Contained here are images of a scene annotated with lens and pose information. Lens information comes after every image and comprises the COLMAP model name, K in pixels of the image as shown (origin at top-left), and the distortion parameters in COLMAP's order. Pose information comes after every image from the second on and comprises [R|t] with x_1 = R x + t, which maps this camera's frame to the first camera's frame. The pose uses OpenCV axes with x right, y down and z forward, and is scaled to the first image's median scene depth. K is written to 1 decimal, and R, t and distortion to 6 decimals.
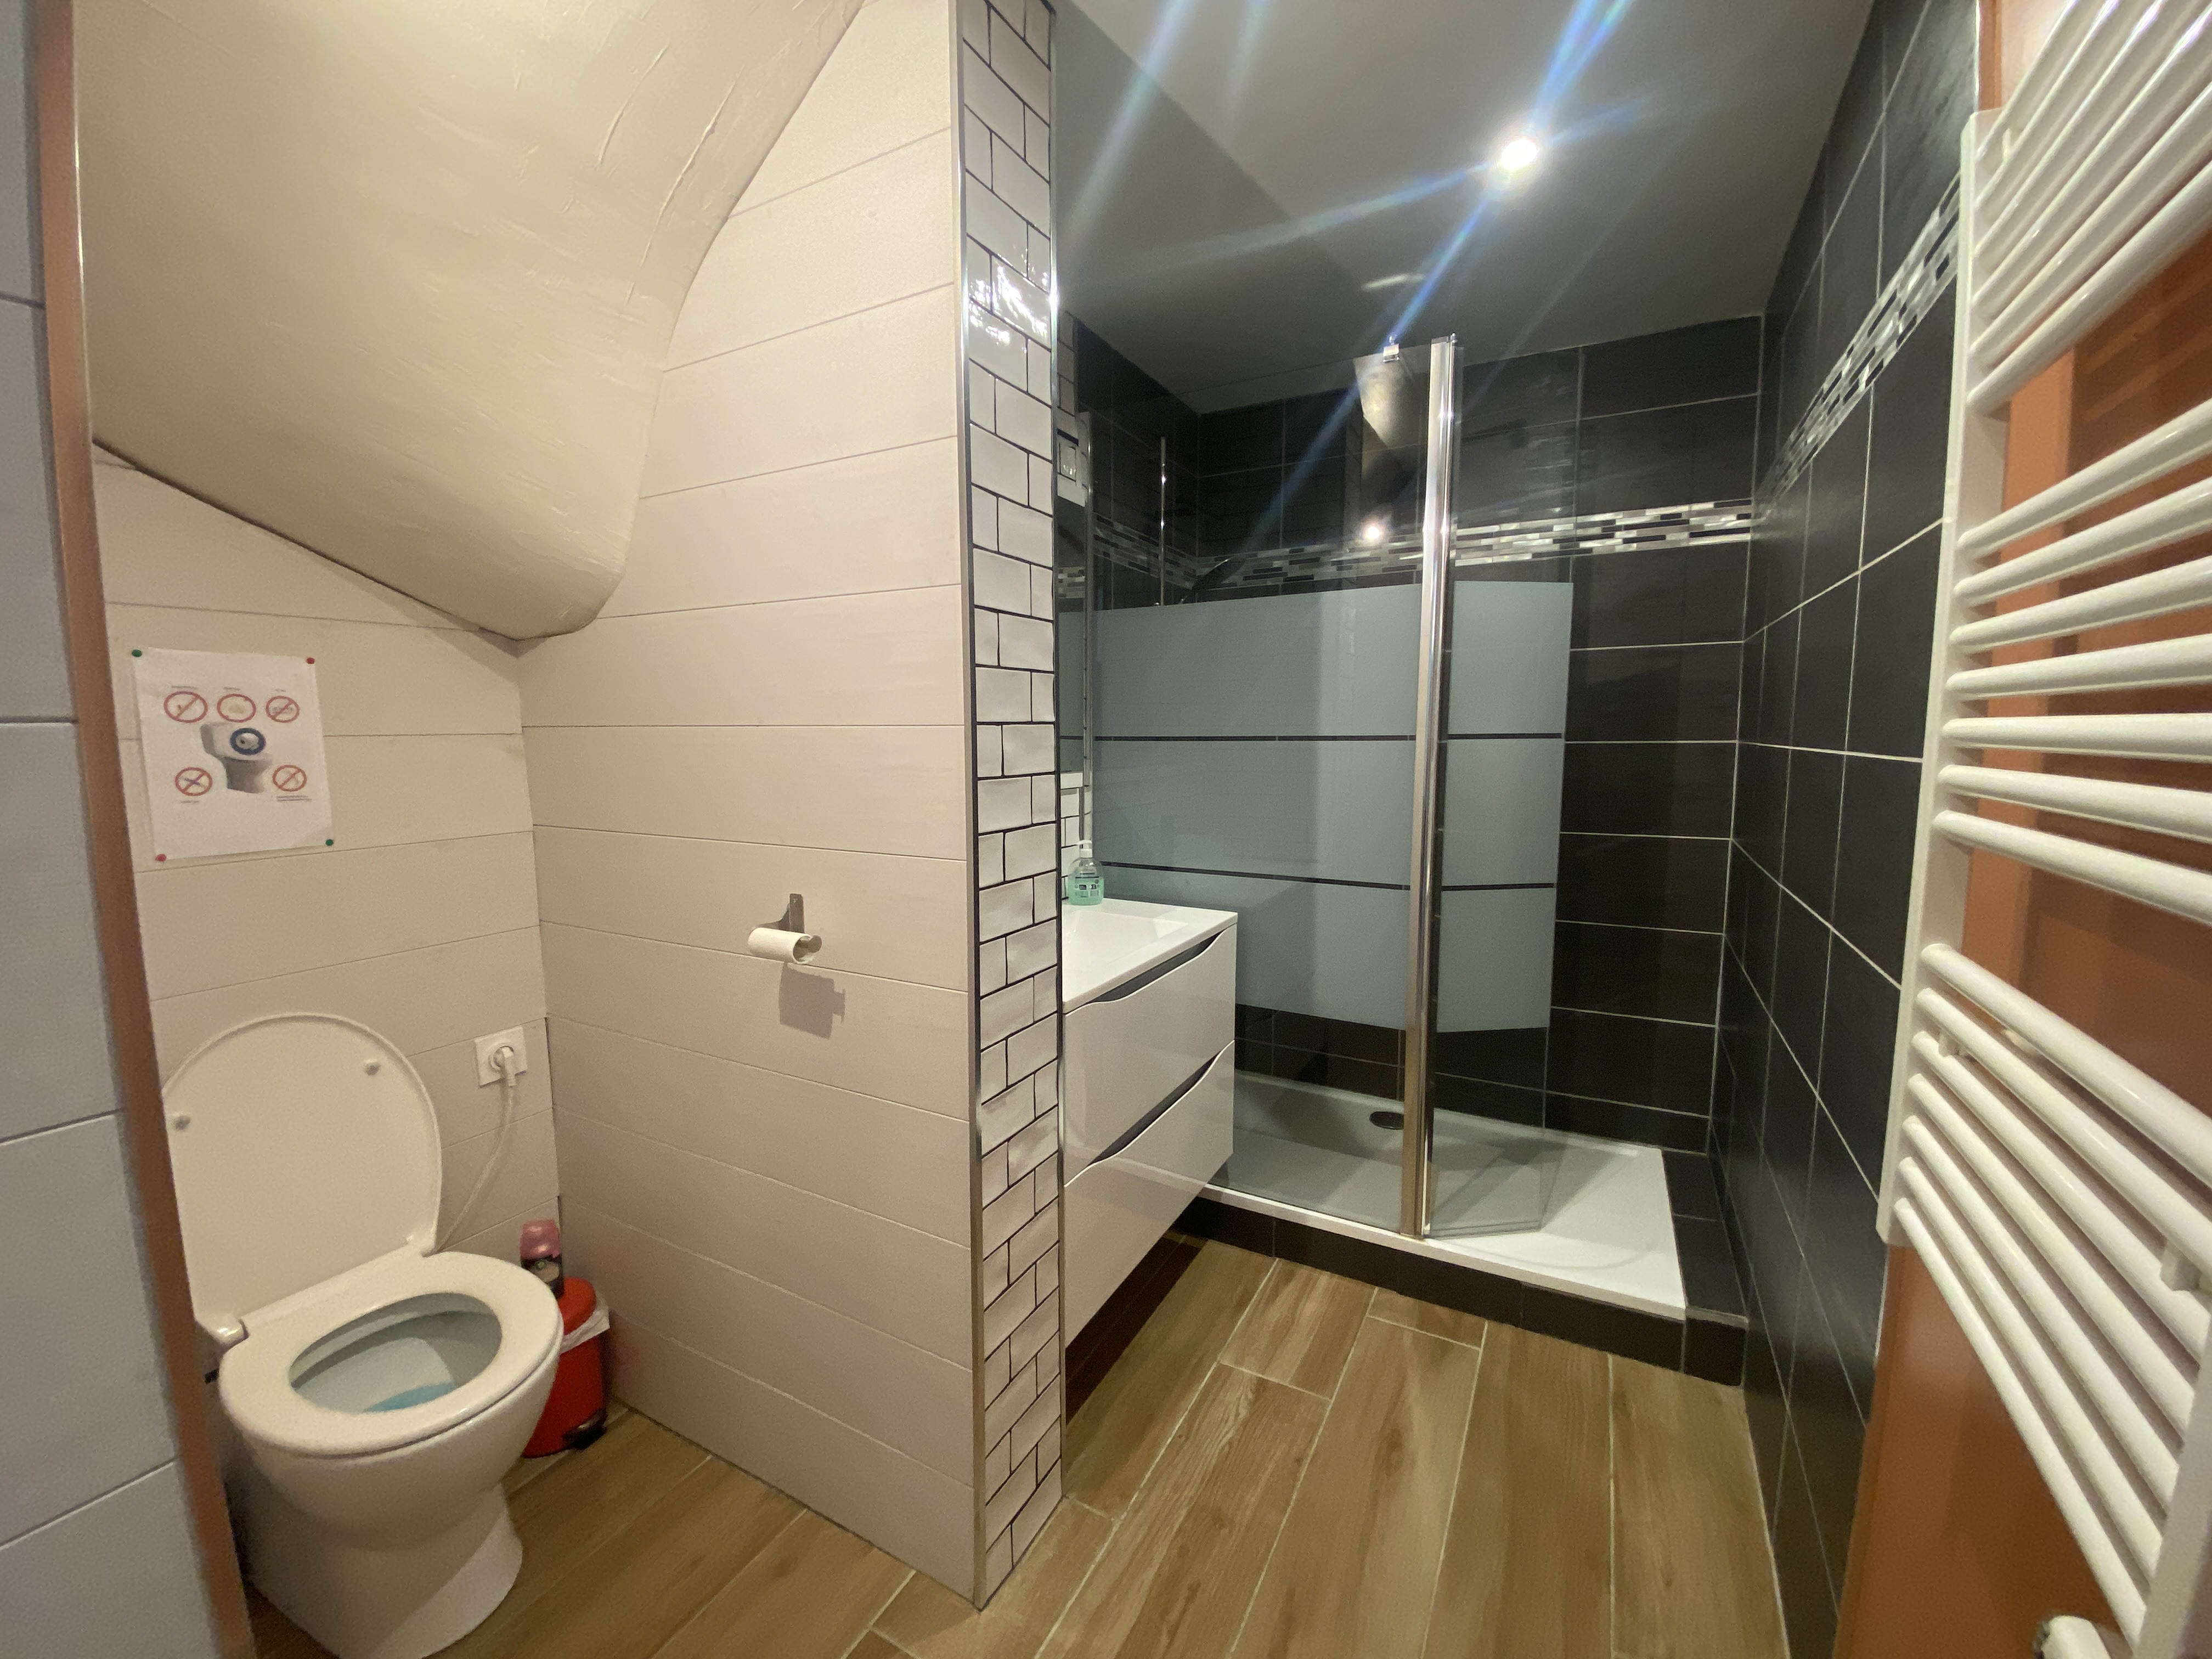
lens RADIAL K [[885.0, 0, 1099.8], [0, 885.0, 833.7], [0, 0, 1]] dist [0.010145, -0.016062]
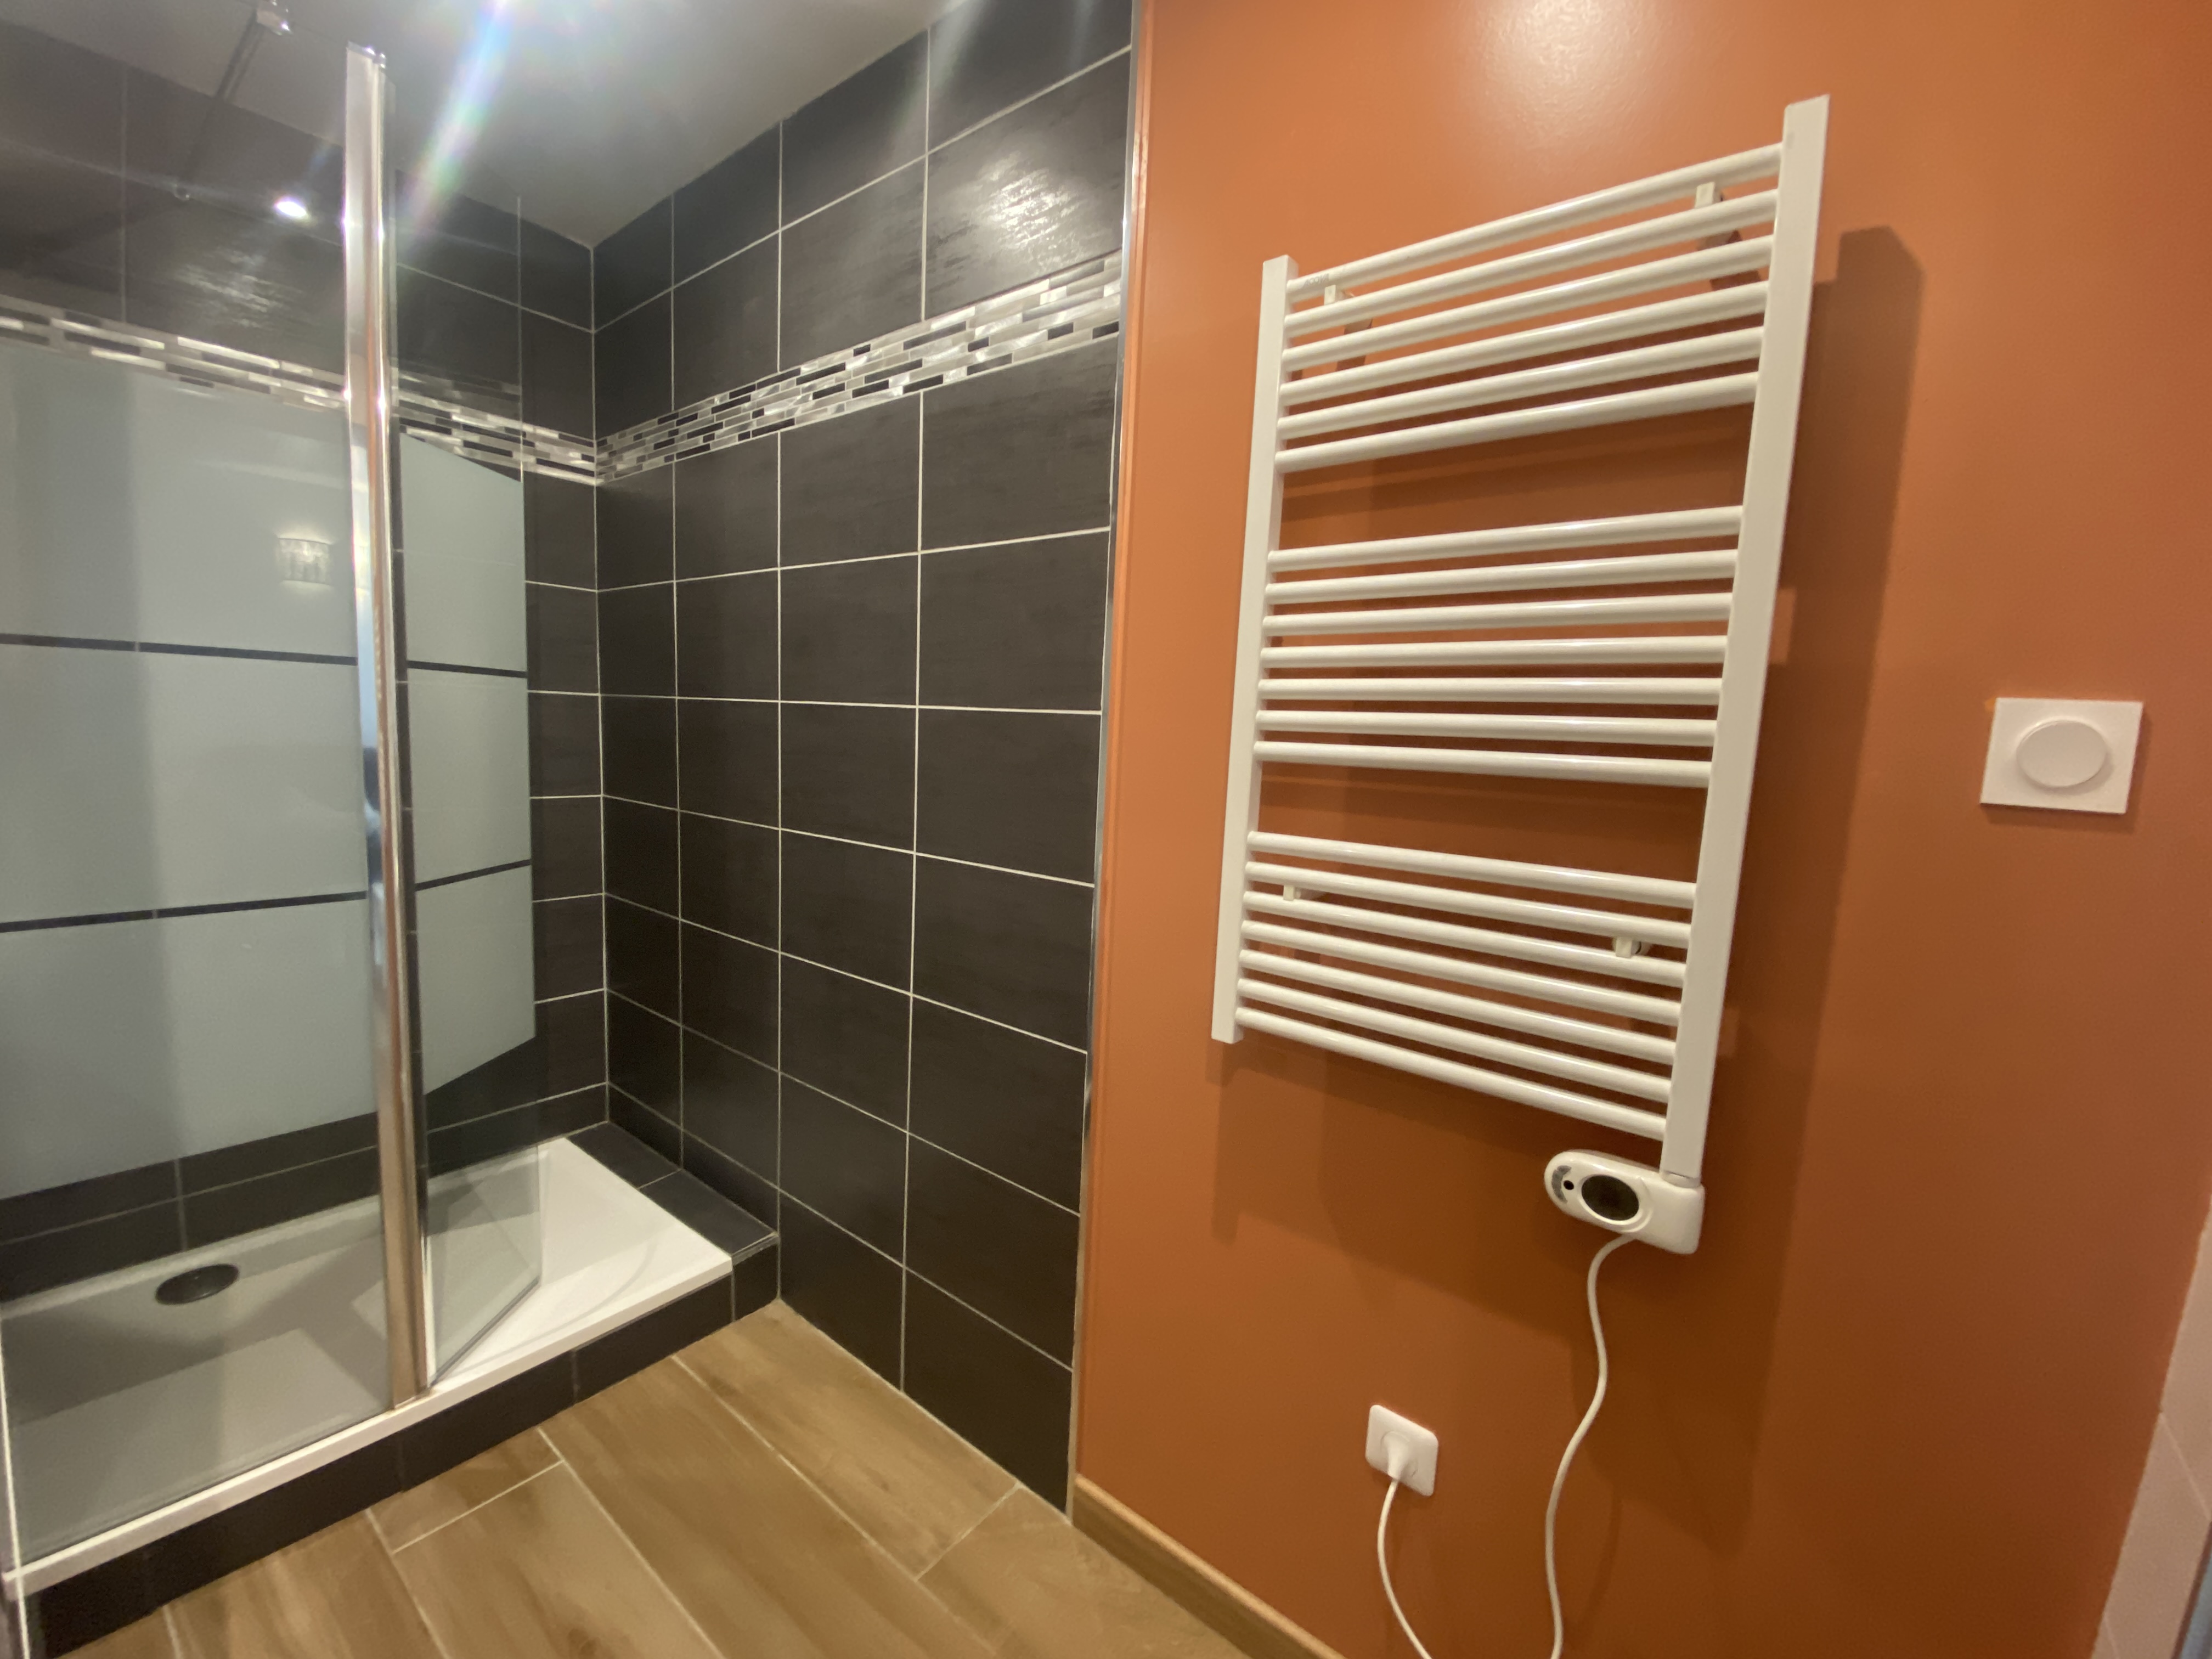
lens RADIAL K [[885.0, 0, 1099.8], [0, 885.0, 833.7], [0, 0, 1]] dist [0.010145, -0.016062]
pose [[0.163505, -0.101440, 0.981314, -0.178009], [0.064919, 0.993650, 0.091898, -0.006926], [-0.984404, 0.048680, 0.169052, 0.334946]]
